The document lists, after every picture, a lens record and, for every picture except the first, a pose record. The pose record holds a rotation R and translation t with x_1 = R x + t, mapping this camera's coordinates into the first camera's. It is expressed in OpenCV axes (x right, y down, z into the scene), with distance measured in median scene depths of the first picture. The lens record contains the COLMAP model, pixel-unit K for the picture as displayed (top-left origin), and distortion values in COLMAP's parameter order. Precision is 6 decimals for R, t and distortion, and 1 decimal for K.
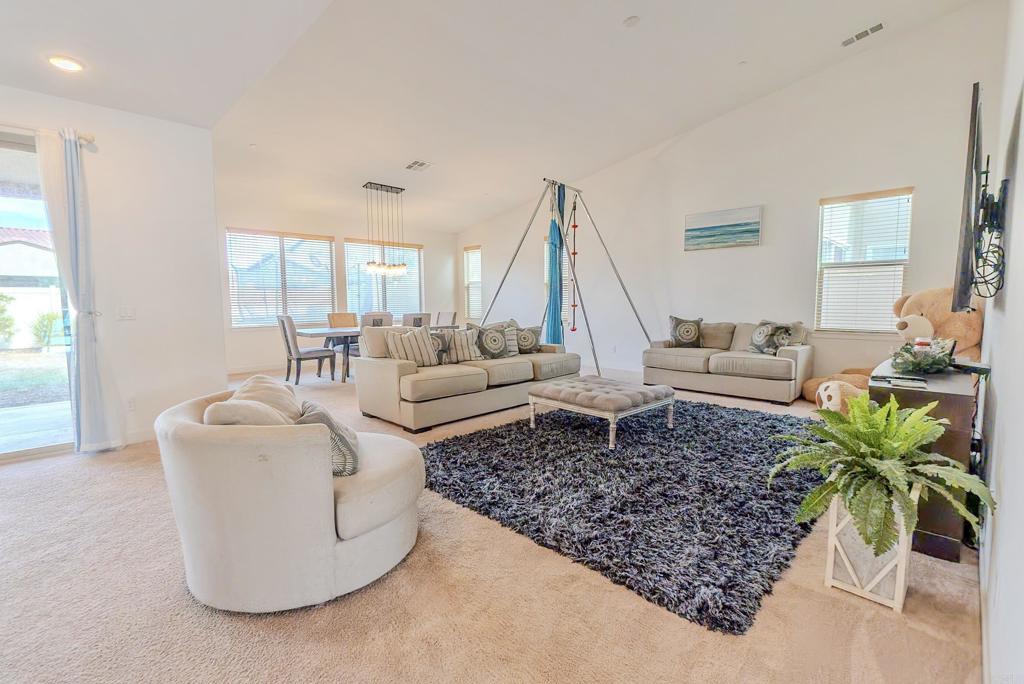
lens RADIAL K [[450.9, 0, 506.2], [0, 450.9, 343.5], [0, 0, 1]] dist [-0.002238, 0.000118]
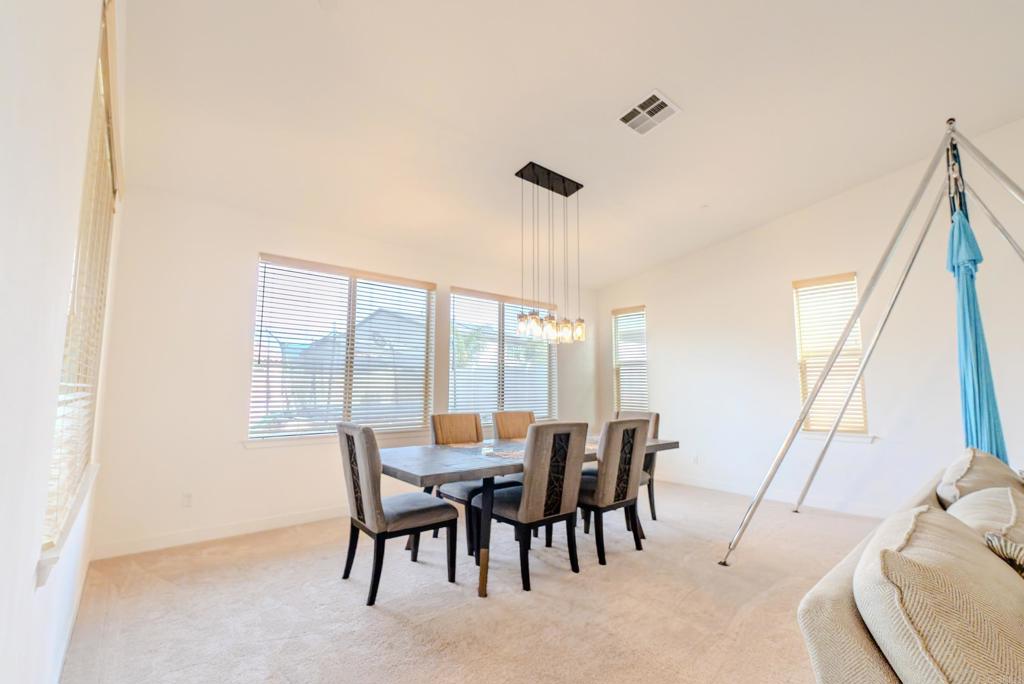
lens RADIAL K [[450.9, 0, 512.3], [0, 450.9, 344.3], [0, 0, 1]] dist [-0.002238, 0.000118]
pose [[0.996996, 0.002599, -0.077413, -0.299558], [-0.017541, 0.981047, -0.192976, -0.054289], [0.075444, 0.193754, 0.978145, 0.557540]]
